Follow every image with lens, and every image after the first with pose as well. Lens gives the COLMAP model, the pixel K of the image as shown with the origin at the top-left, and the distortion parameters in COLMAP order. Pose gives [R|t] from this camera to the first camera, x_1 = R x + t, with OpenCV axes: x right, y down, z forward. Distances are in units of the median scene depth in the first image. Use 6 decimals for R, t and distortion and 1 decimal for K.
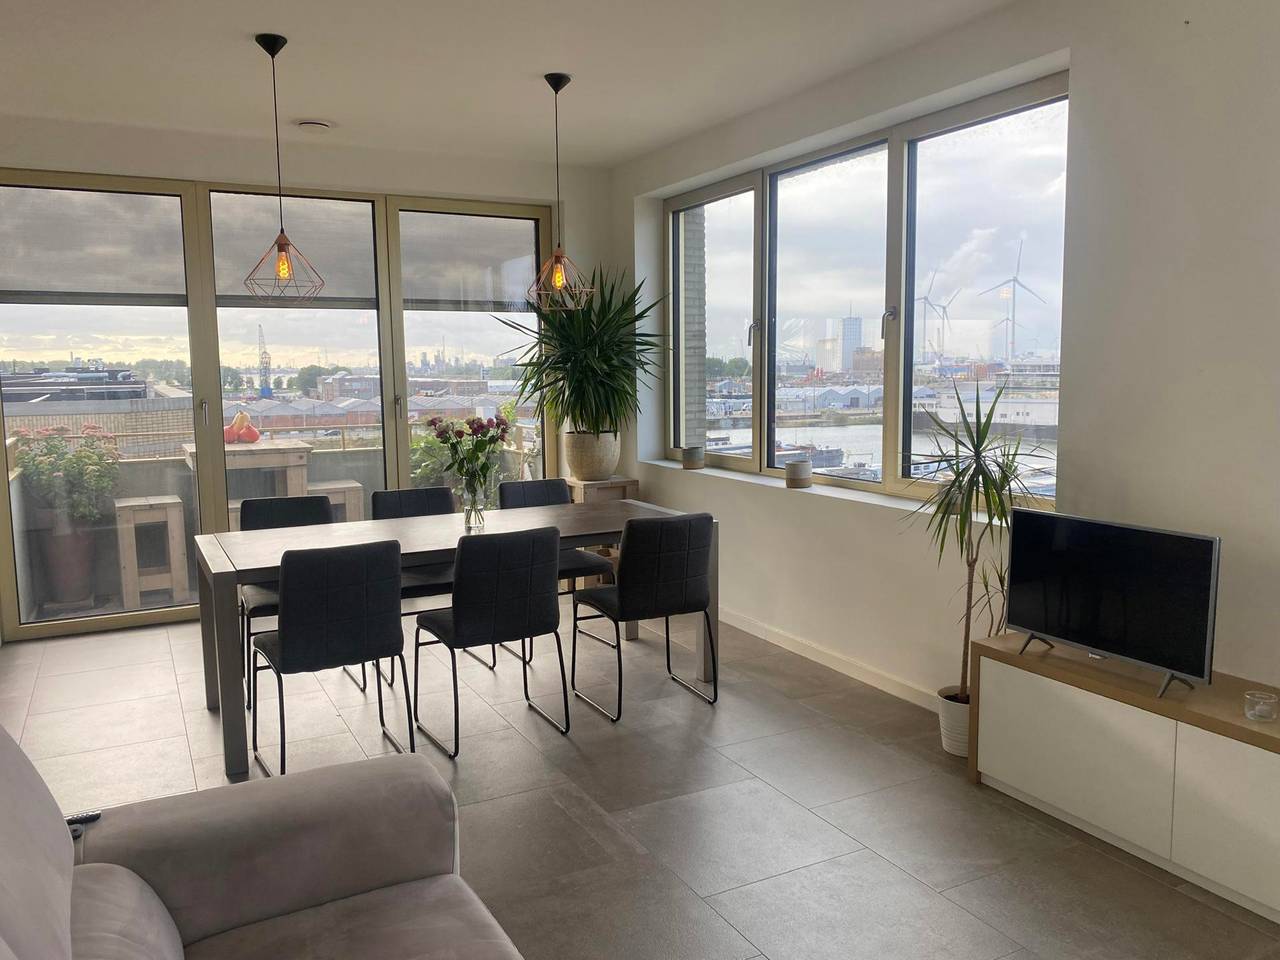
lens RADIAL K [[977.9, 0, 641.3], [0, 977.9, 485.4], [0, 0, 1]] dist [0.033663, -0.050088]
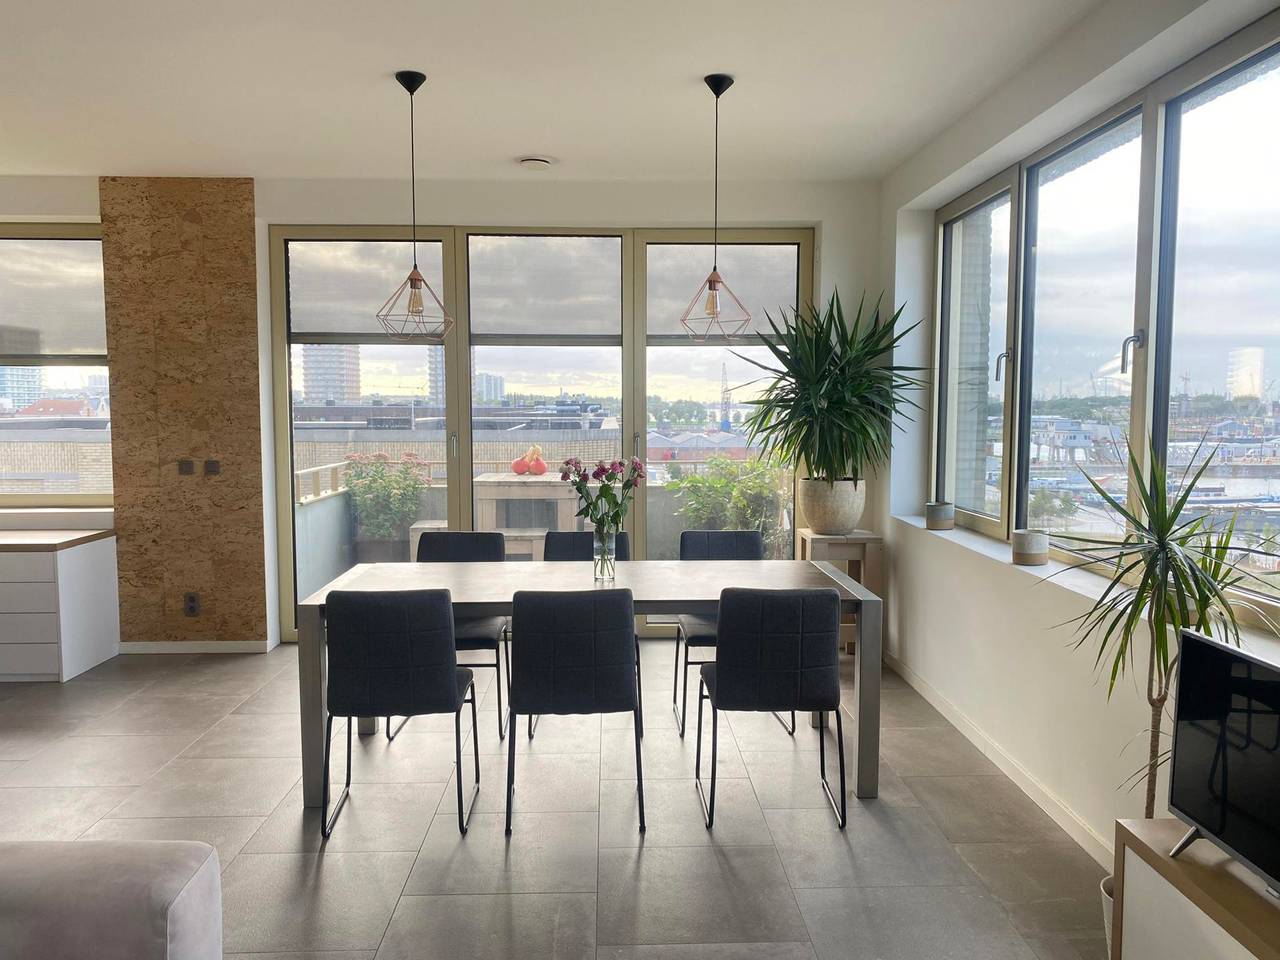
lens RADIAL K [[977.9, 0, 642.7], [0, 977.9, 485.9], [0, 0, 1]] dist [0.033663, -0.050088]
pose [[0.898451, 0.047084, -0.436543, 0.179166], [-0.062668, 0.997806, -0.021357, -0.018695], [0.434579, 0.046545, 0.899430, 0.133931]]
